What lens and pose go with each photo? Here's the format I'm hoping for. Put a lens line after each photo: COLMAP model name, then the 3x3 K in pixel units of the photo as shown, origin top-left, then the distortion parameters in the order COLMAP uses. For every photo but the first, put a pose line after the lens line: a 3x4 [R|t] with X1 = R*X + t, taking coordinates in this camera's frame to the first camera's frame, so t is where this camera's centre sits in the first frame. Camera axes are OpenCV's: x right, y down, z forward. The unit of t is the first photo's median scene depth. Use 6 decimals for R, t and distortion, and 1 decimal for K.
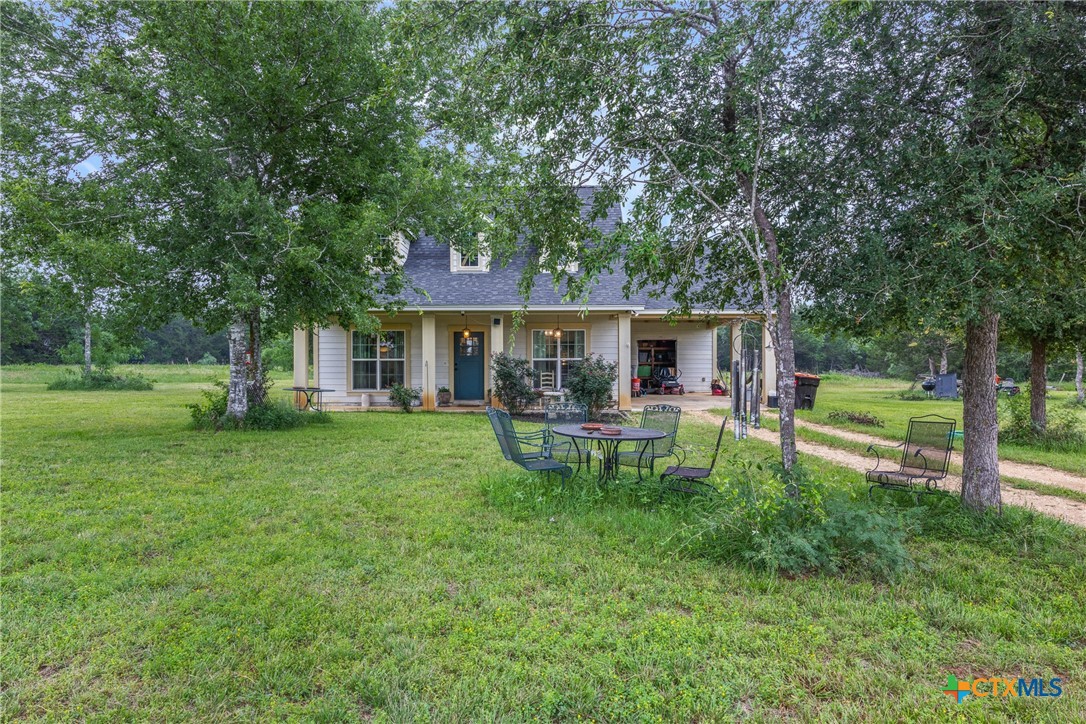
lens RADIAL K [[751.1, 0, 543.7], [0, 751.1, 361.6], [0, 0, 1]] dist [-0.000384, -0.000100]
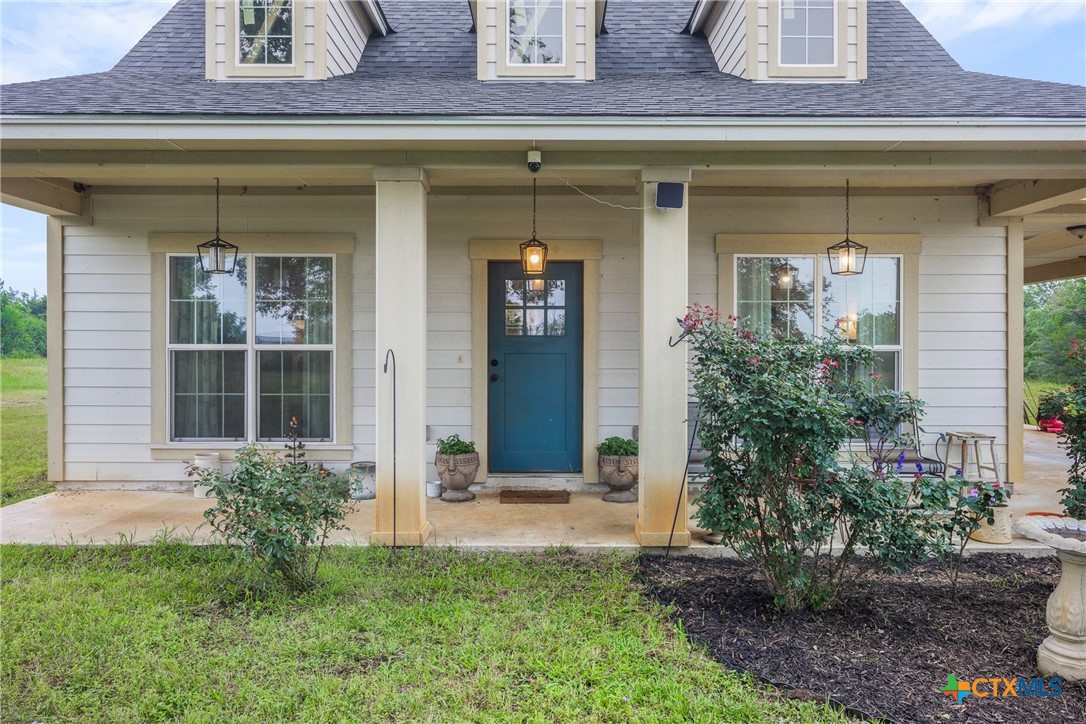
lens RADIAL K [[751.1, 0, 542.5], [0, 751.1, 360.6], [0, 0, 1]] dist [-0.000384, -0.000100]
pose [[0.999982, 0.004546, -0.003948, -0.095410], [-0.004547, 0.999990, -0.000453, 0.002700], [0.003946, 0.000471, 0.999992, 0.684303]]
